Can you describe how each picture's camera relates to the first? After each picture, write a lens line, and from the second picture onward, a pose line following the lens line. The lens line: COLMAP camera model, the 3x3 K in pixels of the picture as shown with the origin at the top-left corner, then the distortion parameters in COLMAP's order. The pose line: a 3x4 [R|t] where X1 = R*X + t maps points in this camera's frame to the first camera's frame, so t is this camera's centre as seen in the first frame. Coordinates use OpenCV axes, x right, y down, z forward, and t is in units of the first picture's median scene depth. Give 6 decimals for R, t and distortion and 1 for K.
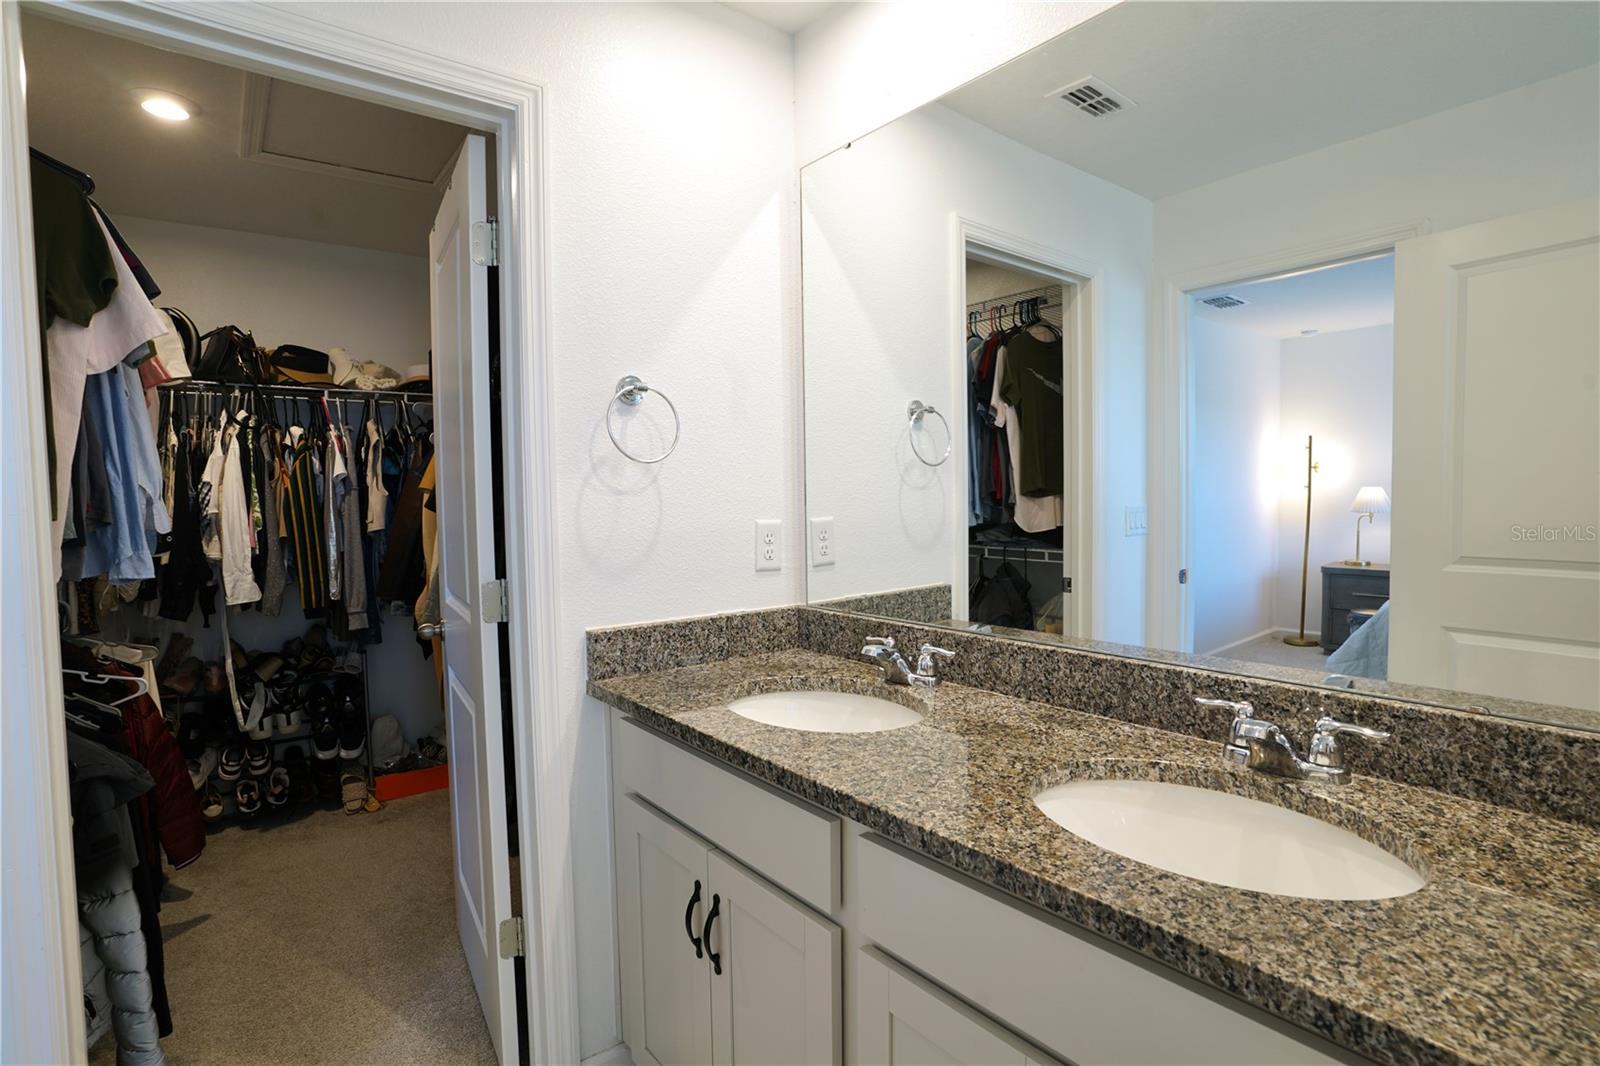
lens RADIAL K [[779.6, 0, 790.9], [0, 779.6, 529.4], [0, 0, 1]] dist [-0.081779, 0.040172]
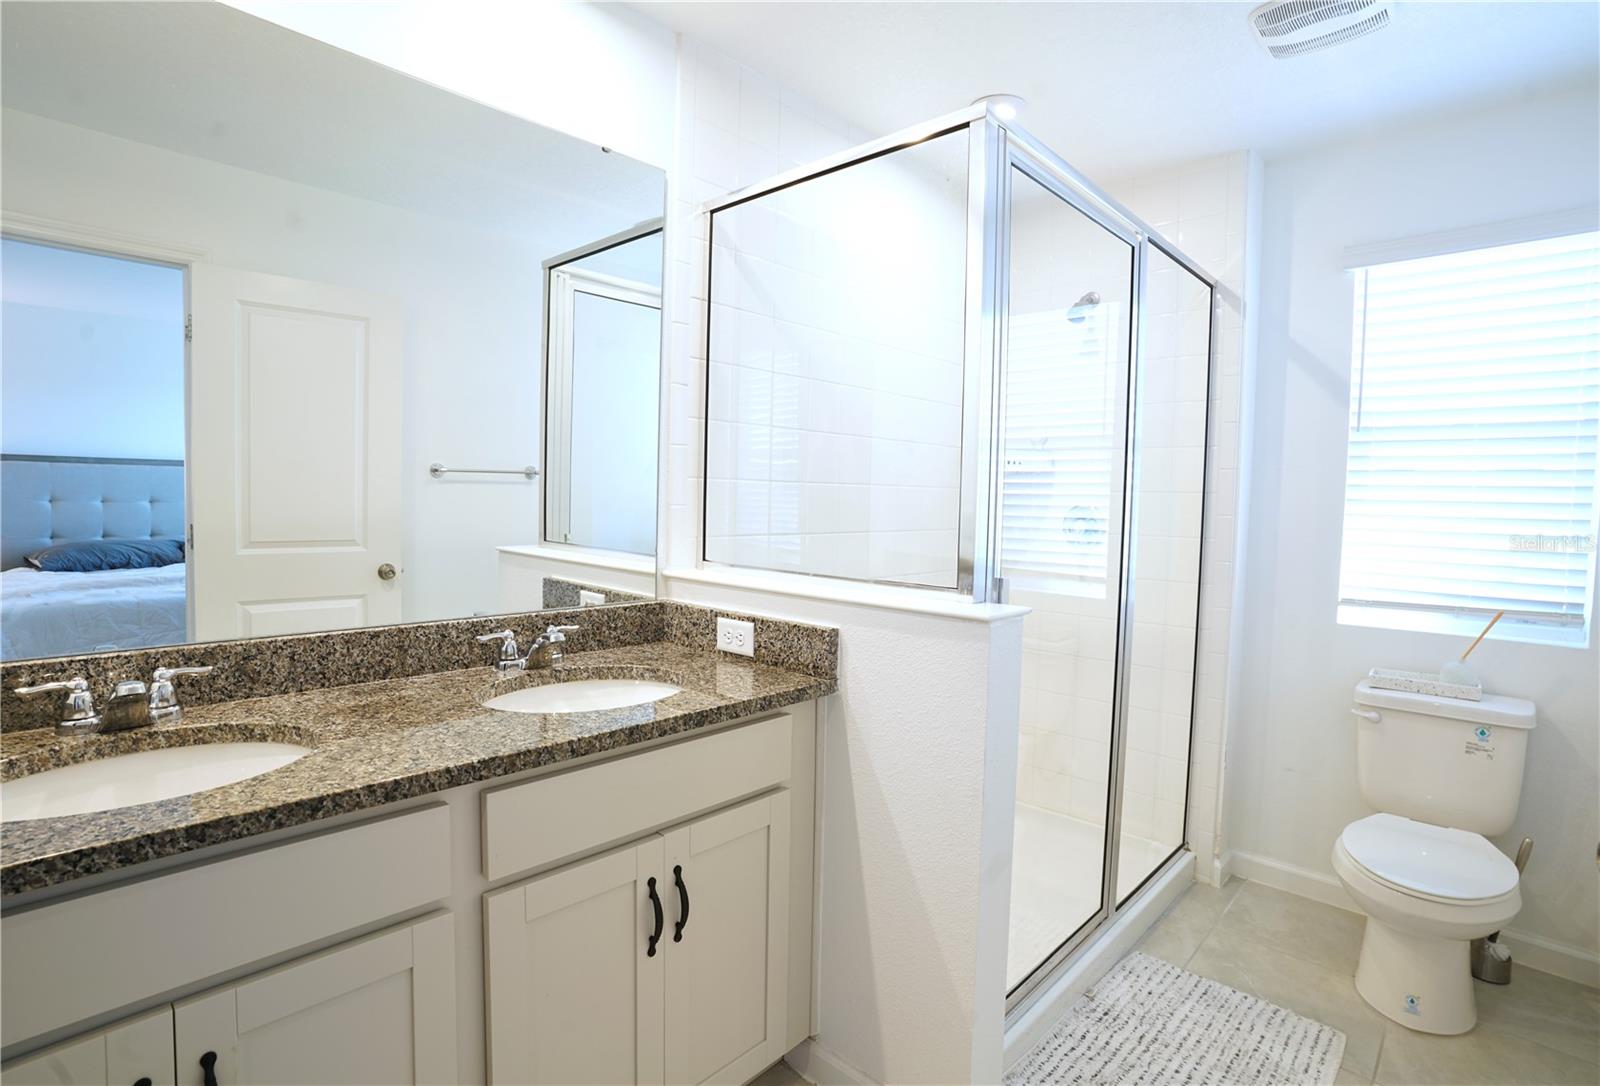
lens RADIAL K [[789.6, 0, 762.5], [0, 789.6, 539.4], [0, 0, 1]] dist [-0.002120, -0.000243]
pose [[-0.107089, -0.042746, 0.993330, -0.855938], [0.025196, 0.998638, 0.045691, -0.006902], [-0.993930, 0.029921, -0.105866, 0.578578]]
